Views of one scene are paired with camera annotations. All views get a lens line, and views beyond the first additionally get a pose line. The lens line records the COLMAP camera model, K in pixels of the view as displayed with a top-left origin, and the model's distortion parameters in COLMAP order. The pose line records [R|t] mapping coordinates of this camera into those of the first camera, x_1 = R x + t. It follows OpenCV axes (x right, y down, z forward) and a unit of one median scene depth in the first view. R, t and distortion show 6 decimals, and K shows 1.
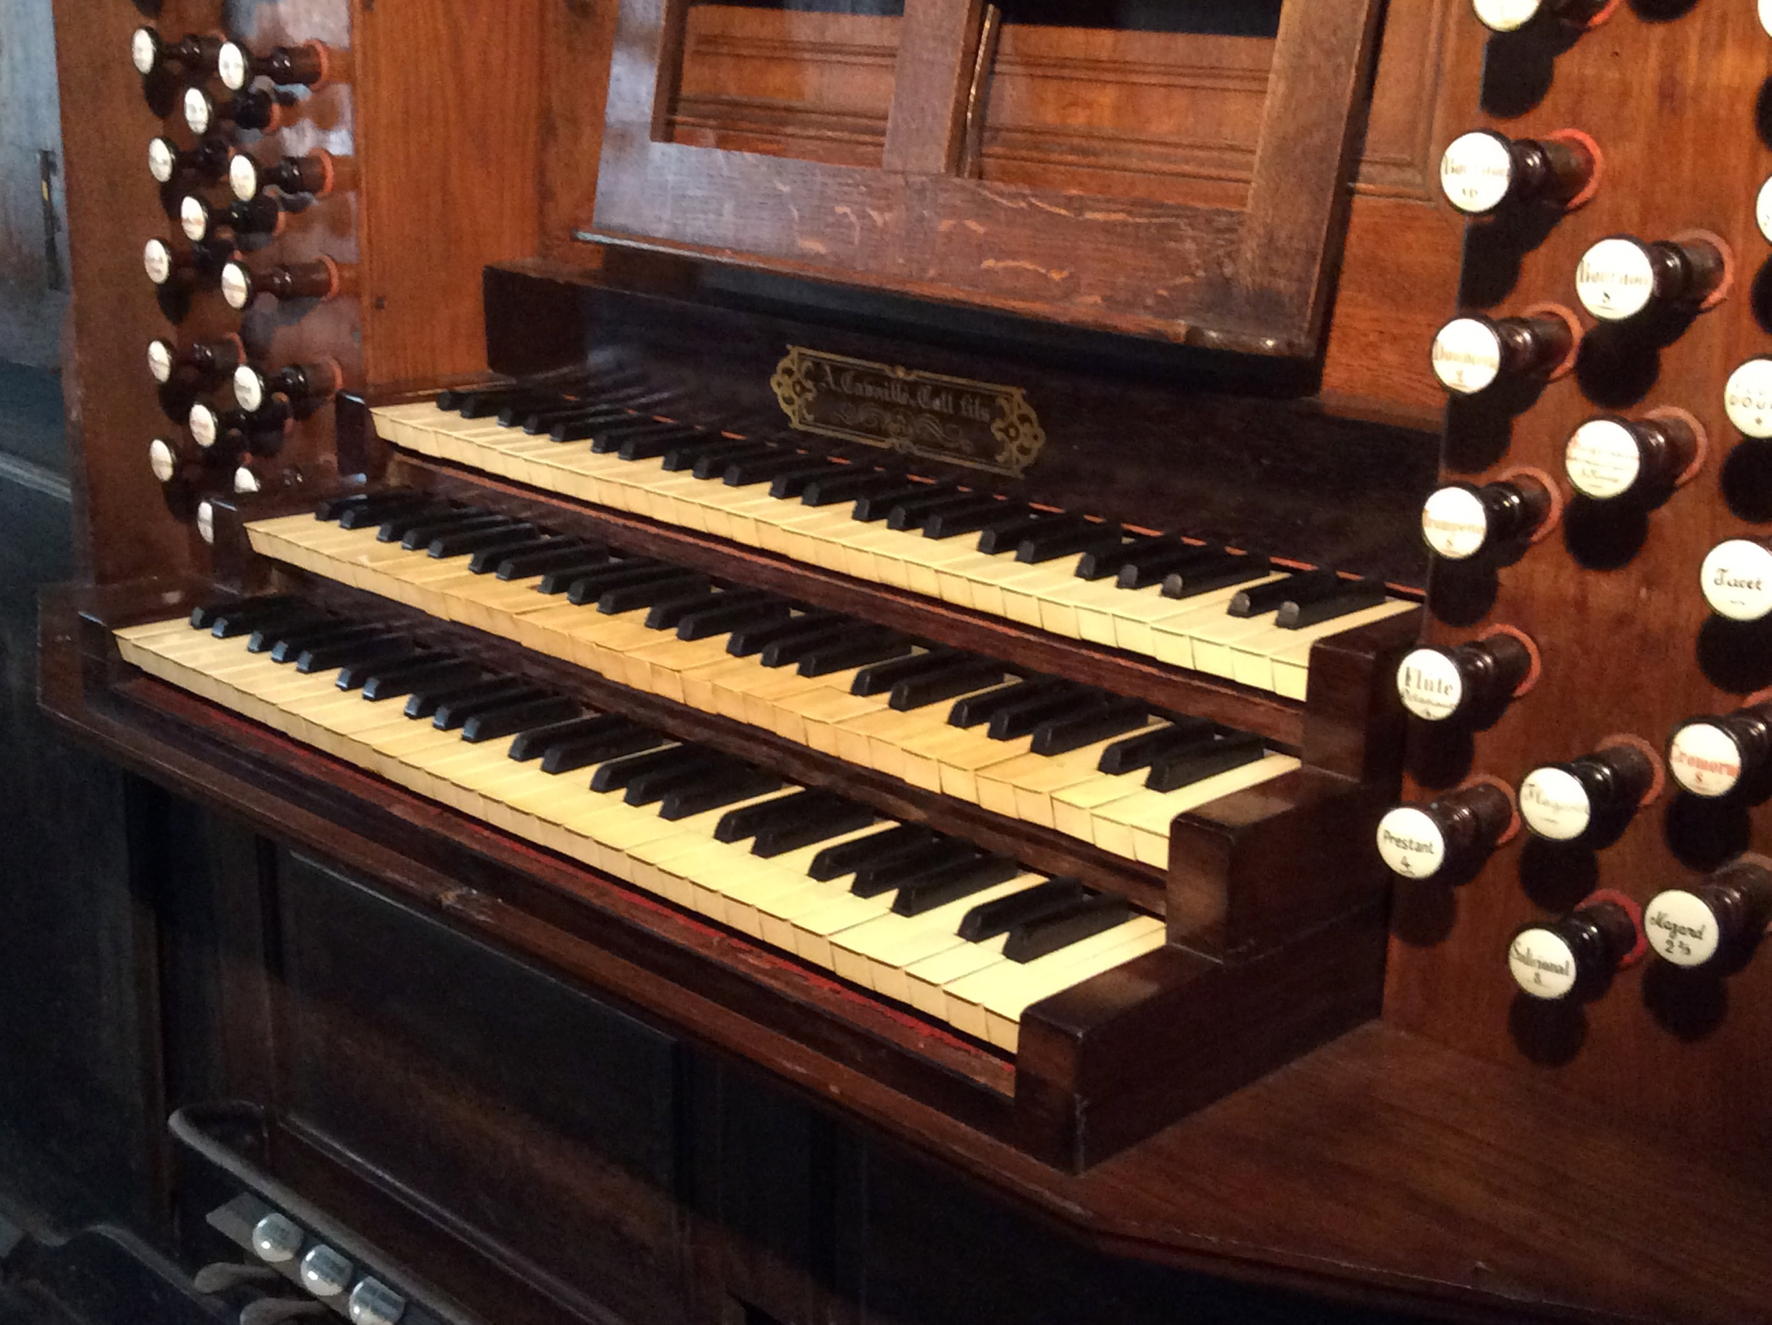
lens RADIAL K [[2382.9, 0, 886.0], [0, 2382.9, 662.5], [0, 0, 1]] dist [0.185949, -0.362456]
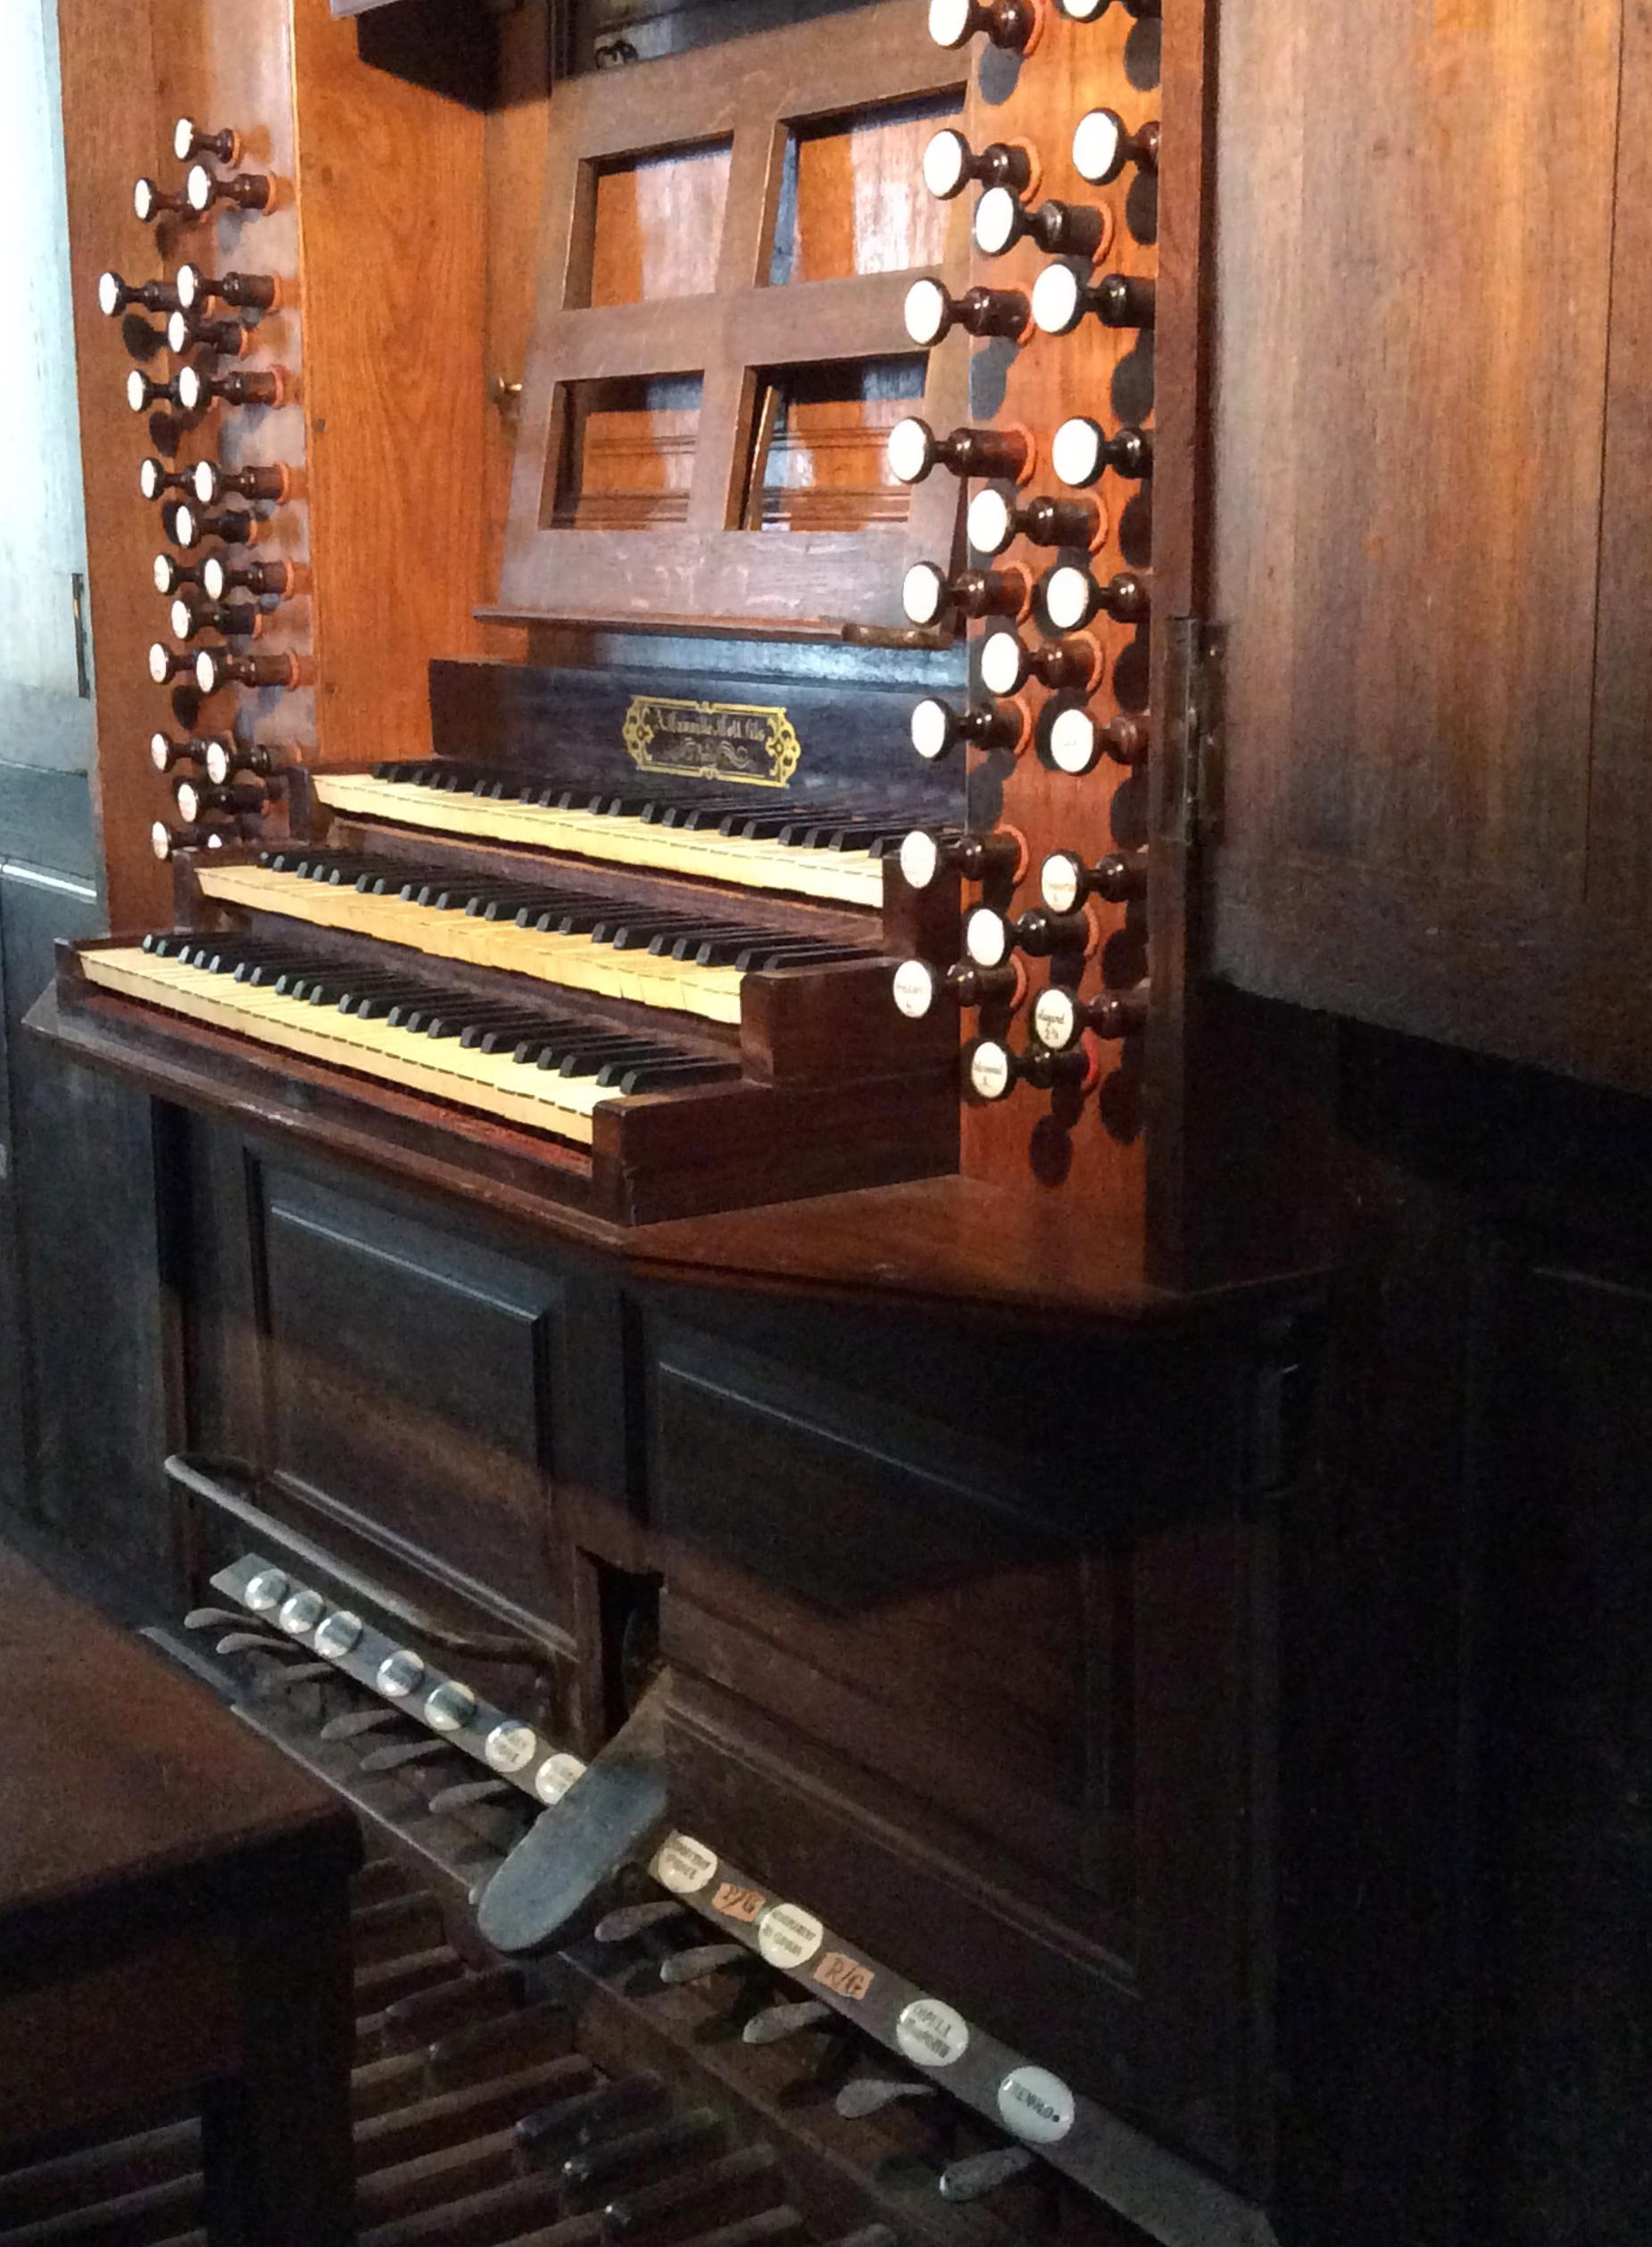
lens RADIAL K [[3096.4, 0, 826.0], [0, 3096.4, 1123.5], [0, 0, 1]] dist [0.218753, -0.017597]
pose [[0.980052, 0.003603, -0.198707, 0.344254], [-0.022554, 0.995393, -0.093193, 0.205947], [0.197456, 0.095816, 0.975618, -0.407241]]
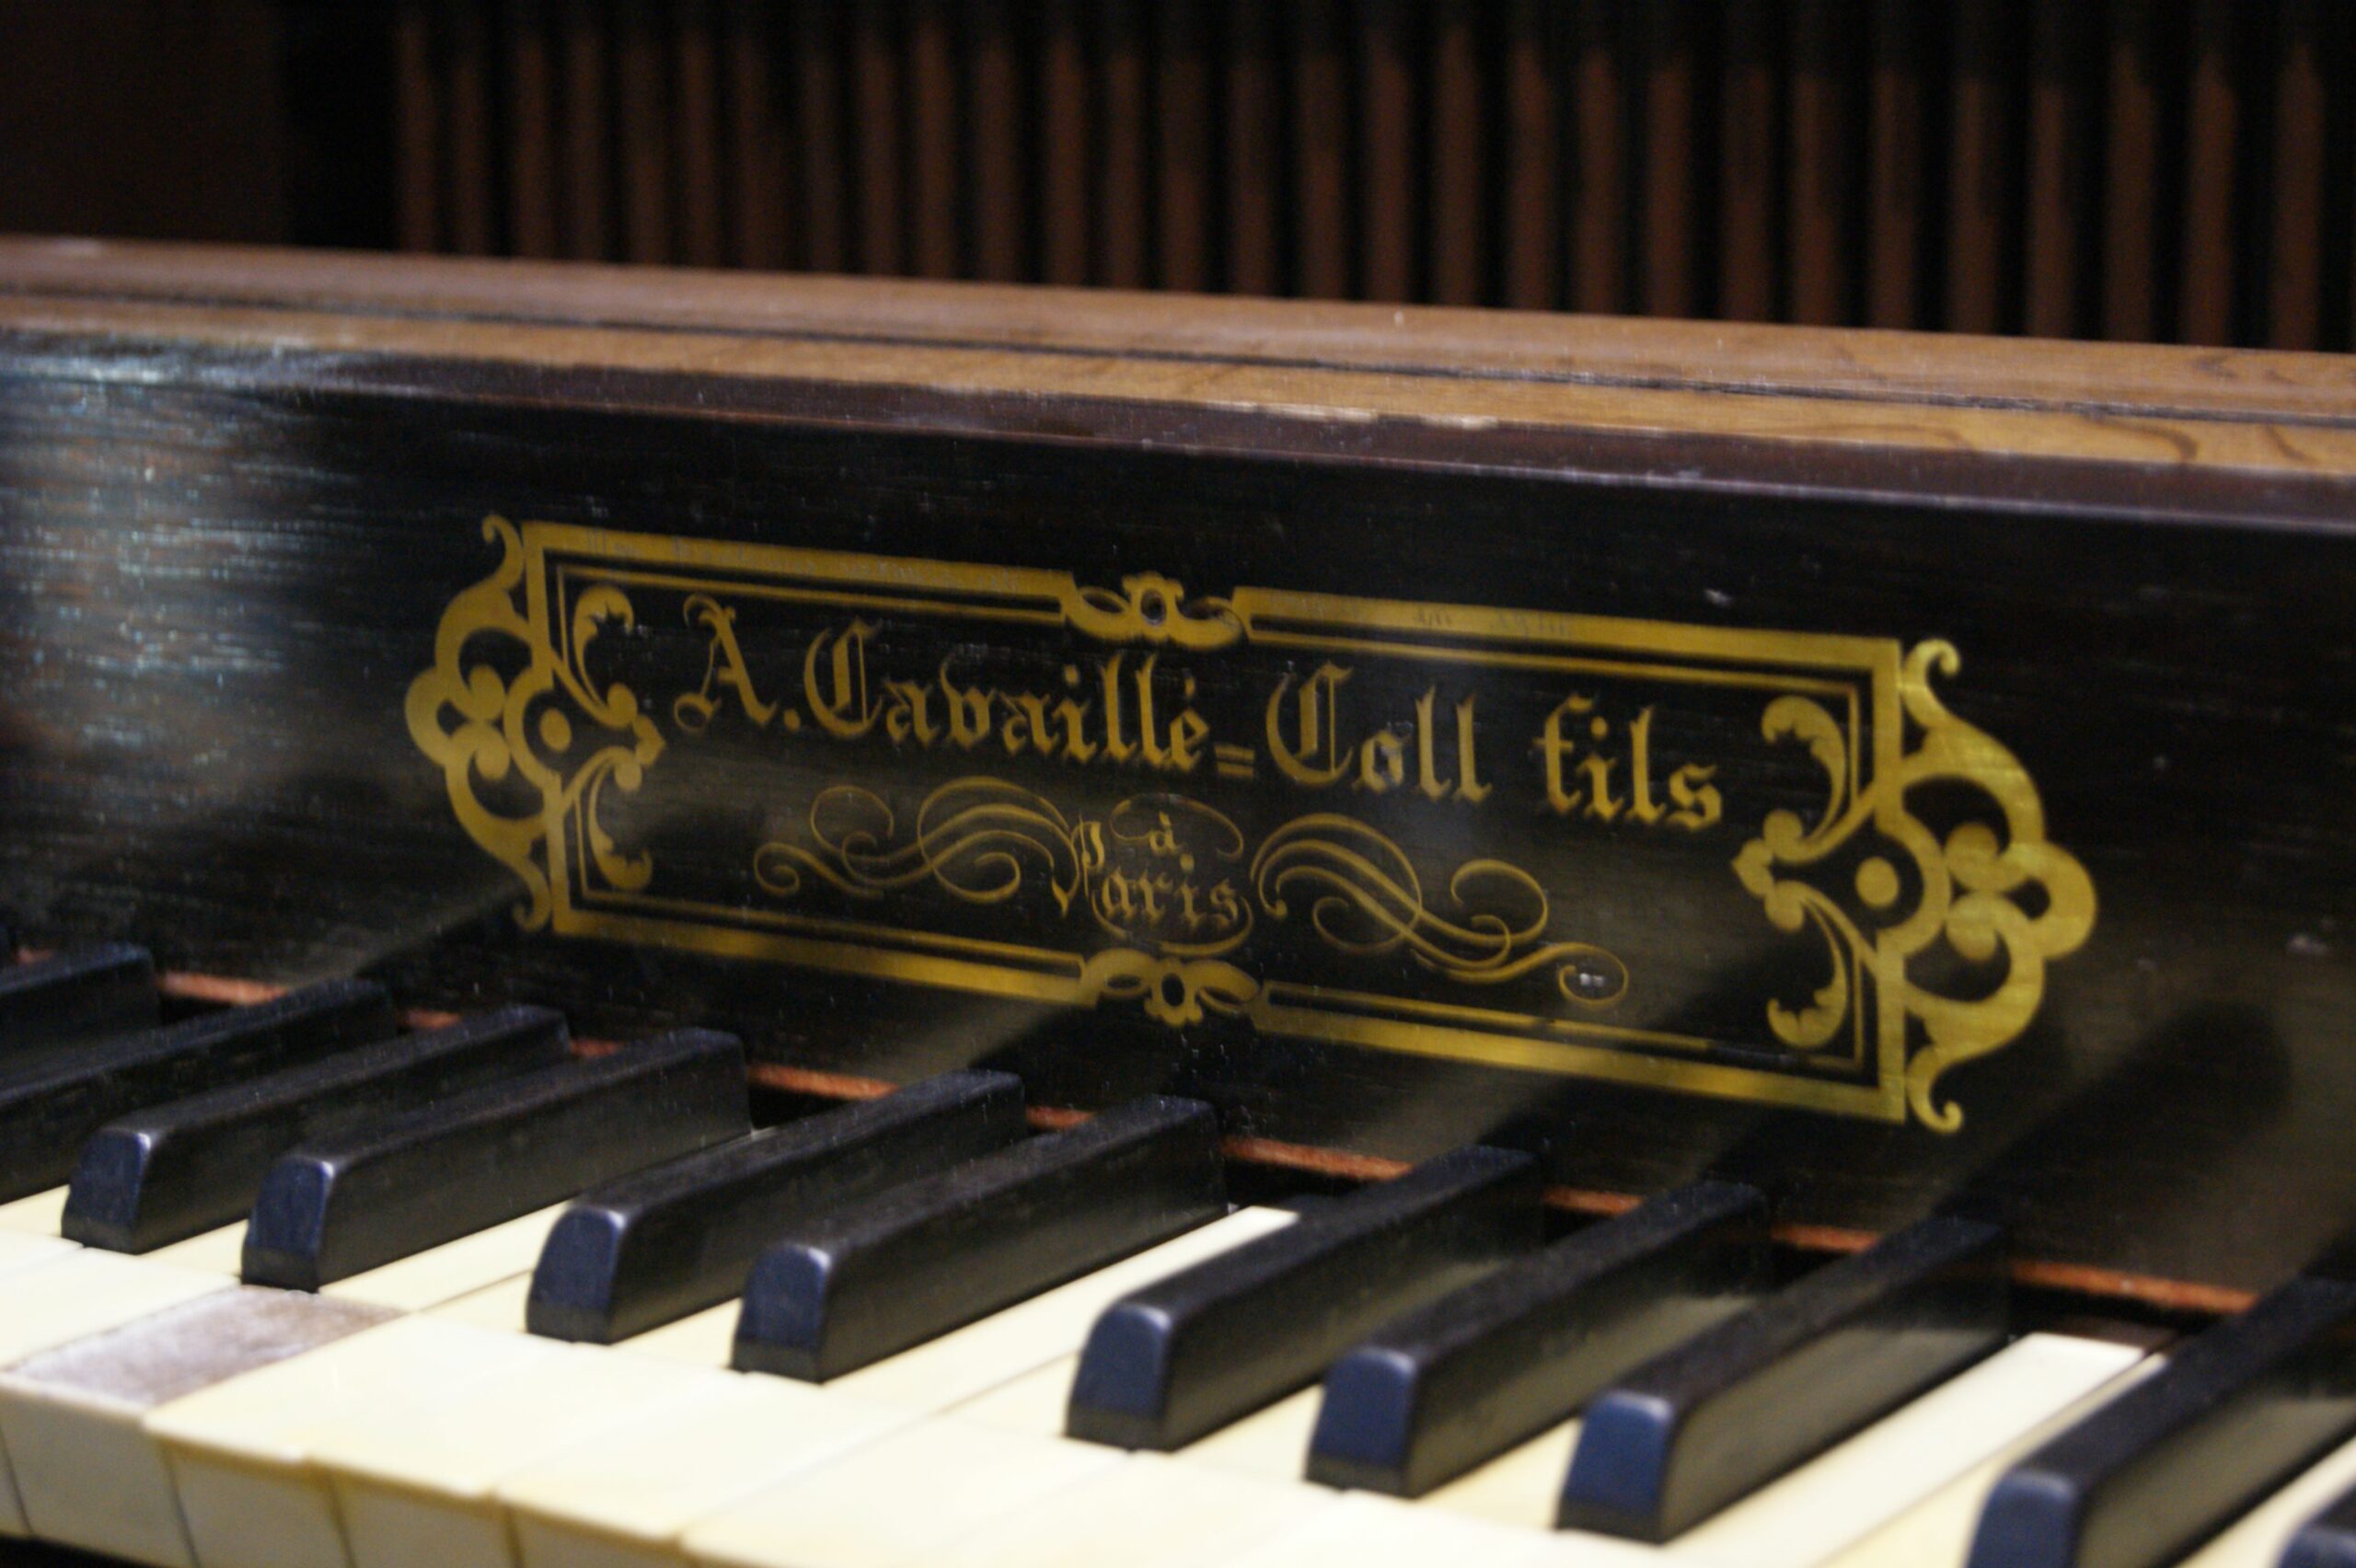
lens RADIAL K [[5415.7, 0, 1178.0], [0, 5415.7, 784.0], [0, 0, 1]] dist [-0.000322, -0.024217]
pose [[0.980123, -0.080636, 0.181265, -0.067887], [0.096697, 0.991965, -0.081575, -0.069256], [-0.173230, 0.097482, 0.980045, 0.555081]]
